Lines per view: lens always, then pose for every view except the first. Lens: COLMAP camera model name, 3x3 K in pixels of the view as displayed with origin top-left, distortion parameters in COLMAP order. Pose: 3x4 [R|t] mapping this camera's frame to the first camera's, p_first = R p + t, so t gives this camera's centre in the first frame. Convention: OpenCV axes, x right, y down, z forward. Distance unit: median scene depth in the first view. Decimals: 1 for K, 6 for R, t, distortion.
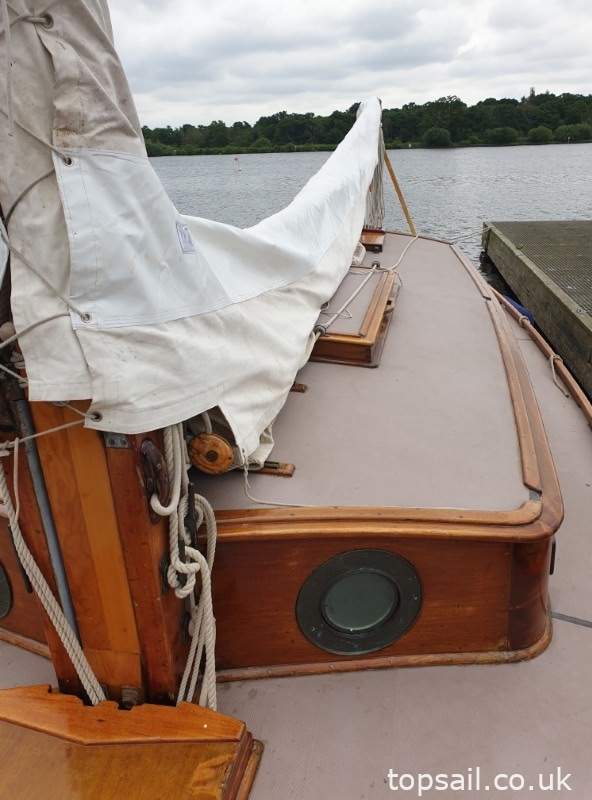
lens RADIAL K [[633.2, 0, 287.5], [0, 633.2, 404.8], [0, 0, 1]] dist [0.000057, 0.002437]
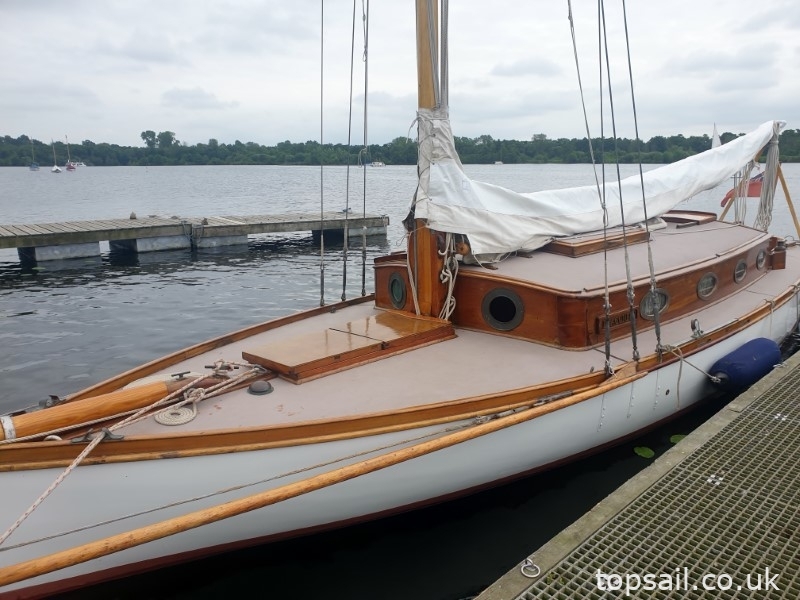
lens RADIAL K [[620.4, 0, 413.3], [0, 620.4, 298.3], [0, 0, 1]] dist [0.028559, 0.008944]
pose [[0.832426, 0.150870, -0.533203, 1.559772], [-0.231803, 0.968795, -0.087765, 0.733157], [0.503324, 0.196656, 0.841422, -1.987342]]
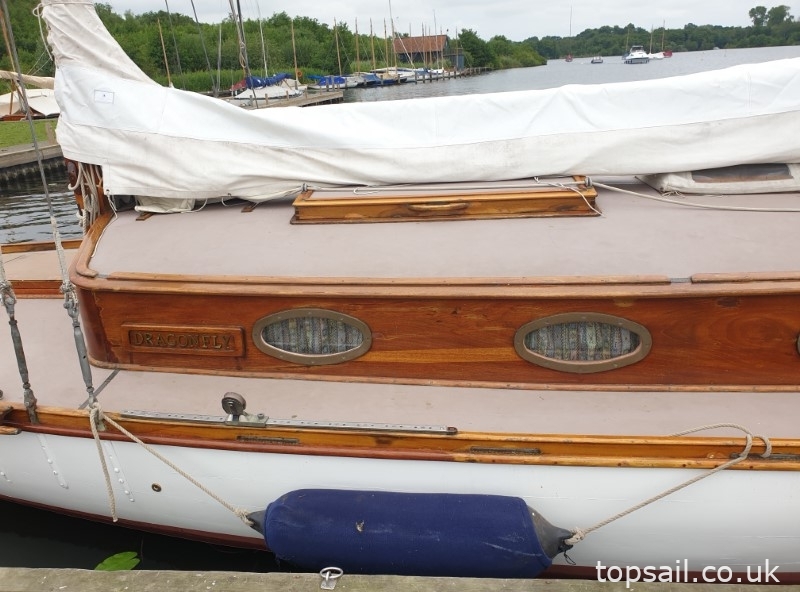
lens RADIAL K [[633.2, 0, 401.7], [0, 633.2, 296.7], [0, 0, 1]] dist [0.000057, 0.002437]
pose [[0.066567, 0.376237, -0.924129, 2.602422], [-0.330683, 0.882158, 0.335329, -0.813610], [0.941391, 0.283272, 0.183138, 1.903568]]
